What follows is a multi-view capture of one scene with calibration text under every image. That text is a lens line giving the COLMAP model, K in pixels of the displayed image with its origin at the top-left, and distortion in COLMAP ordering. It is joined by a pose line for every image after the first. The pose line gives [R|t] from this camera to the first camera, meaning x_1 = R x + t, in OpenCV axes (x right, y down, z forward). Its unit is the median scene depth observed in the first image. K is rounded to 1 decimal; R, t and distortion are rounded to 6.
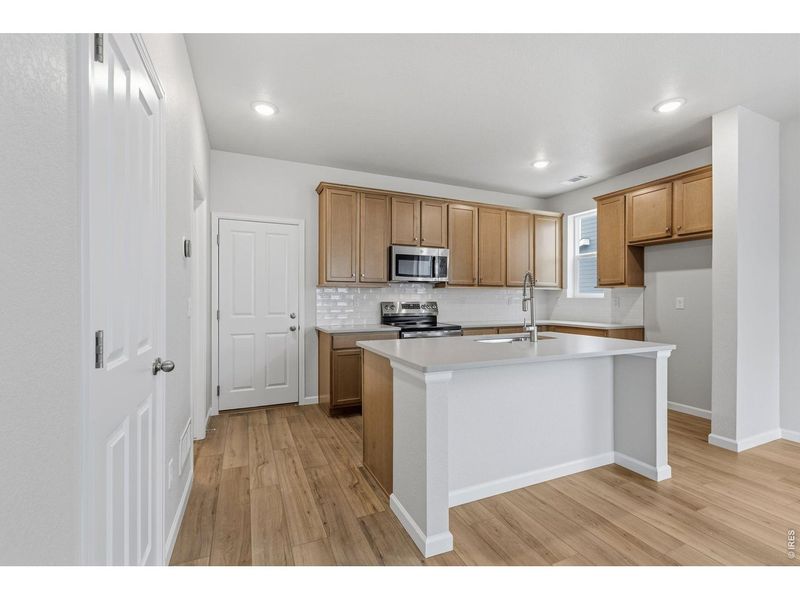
lens RADIAL K [[357.4, 0, 400.0], [0, 357.4, 300.0], [0, 0, 1]] dist [-0.004289, -0.000408]
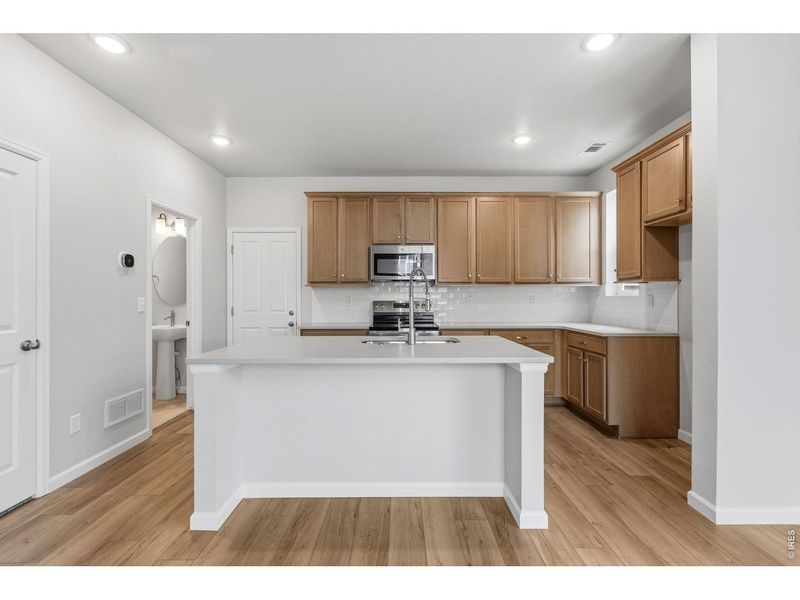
lens RADIAL K [[357.4, 0, 400.0], [0, 357.4, 300.0], [0, 0, 1]] dist [-0.004289, -0.000408]
pose [[0.916359, 0.000466, -0.400356, 0.450678], [0.000289, 0.999998, 0.001824, 0.001129], [0.400356, -0.001787, 0.916358, 0.097430]]
